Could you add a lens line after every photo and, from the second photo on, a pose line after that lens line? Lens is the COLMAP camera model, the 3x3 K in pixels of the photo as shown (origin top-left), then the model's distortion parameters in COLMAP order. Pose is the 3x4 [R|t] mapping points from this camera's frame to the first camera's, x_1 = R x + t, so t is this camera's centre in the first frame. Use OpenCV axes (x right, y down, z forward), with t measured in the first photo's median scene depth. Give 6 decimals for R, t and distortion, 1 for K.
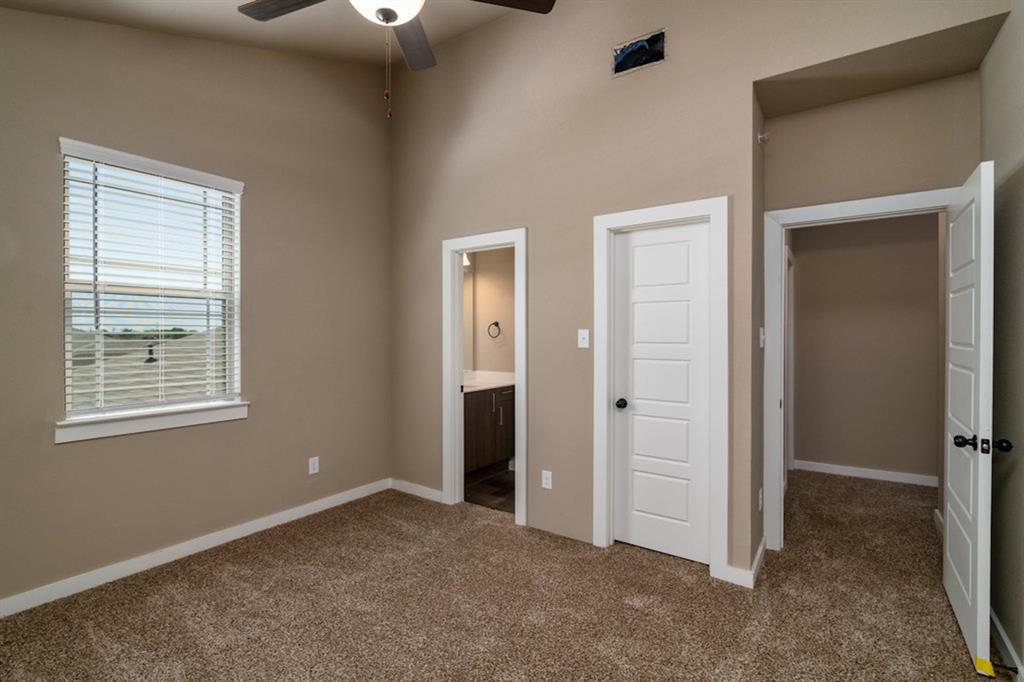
lens RADIAL K [[470.1, 0, 512.0], [0, 470.1, 341.0], [0, 0, 1]] dist [-0.002366, -0.000364]
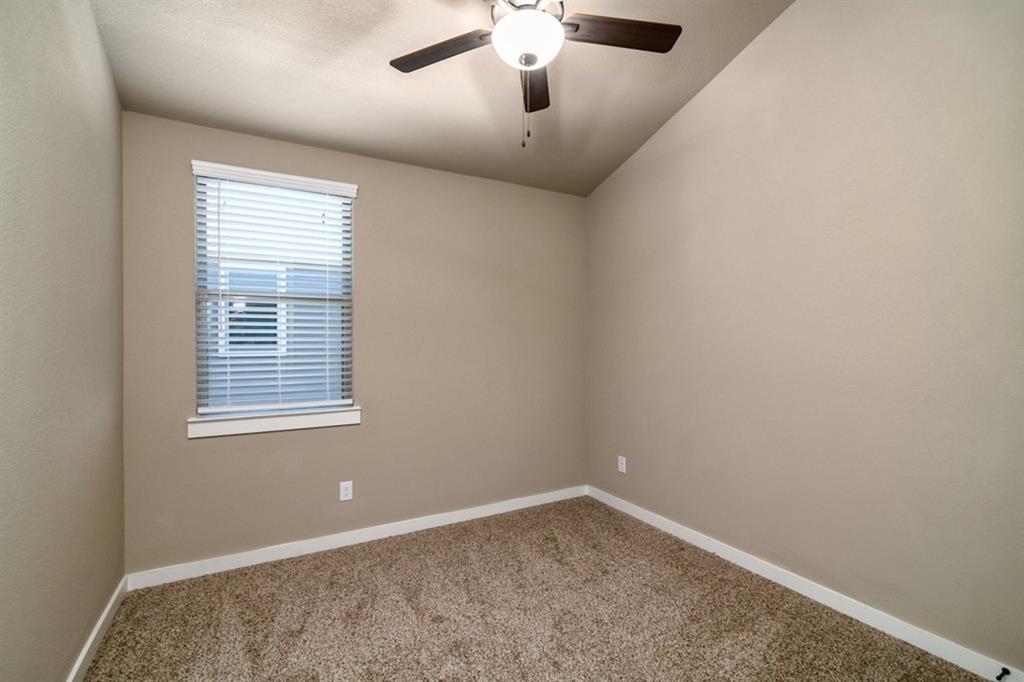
lens RADIAL K [[470.1, 0, 512.0], [0, 470.1, 341.0], [0, 0, 1]] dist [-0.002366, -0.000364]
pose [[0.904158, -0.002572, -0.427190, 0.016222], [-0.002771, 0.999926, -0.011885, 0.000281], [0.427189, 0.011930, 0.904084, 0.027358]]
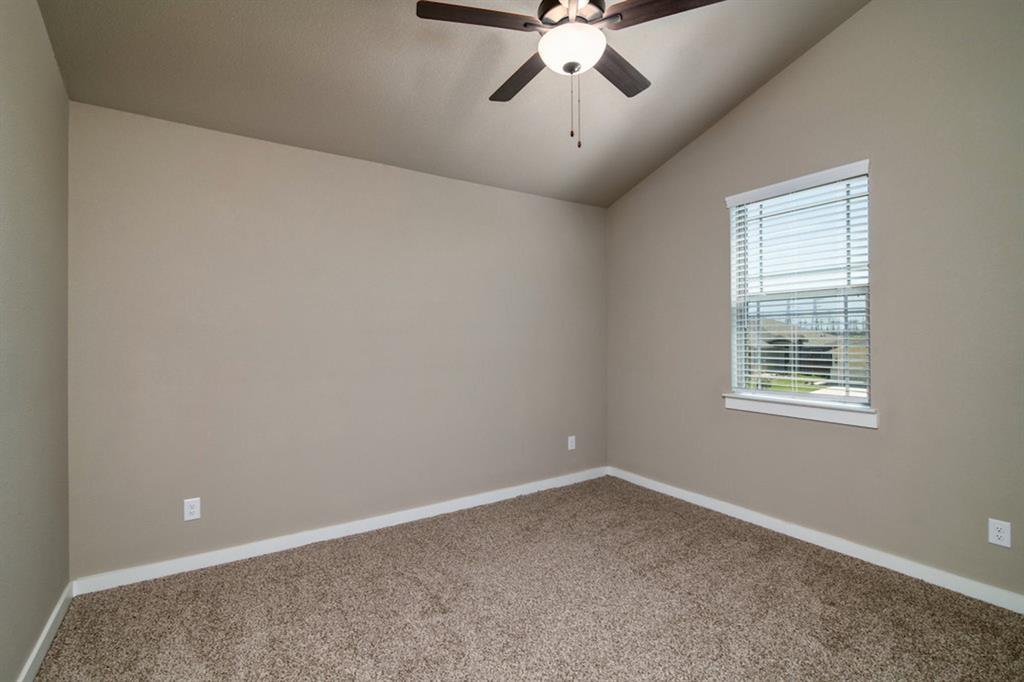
lens RADIAL K [[470.1, 0, 512.0], [0, 470.1, 341.0], [0, 0, 1]] dist [-0.002366, -0.000364]
pose [[-0.357607, 0.015983, -0.933735, 0.627127], [-0.004797, 0.999809, 0.018952, -0.014510], [0.933860, 0.011256, -0.357462, 0.889195]]
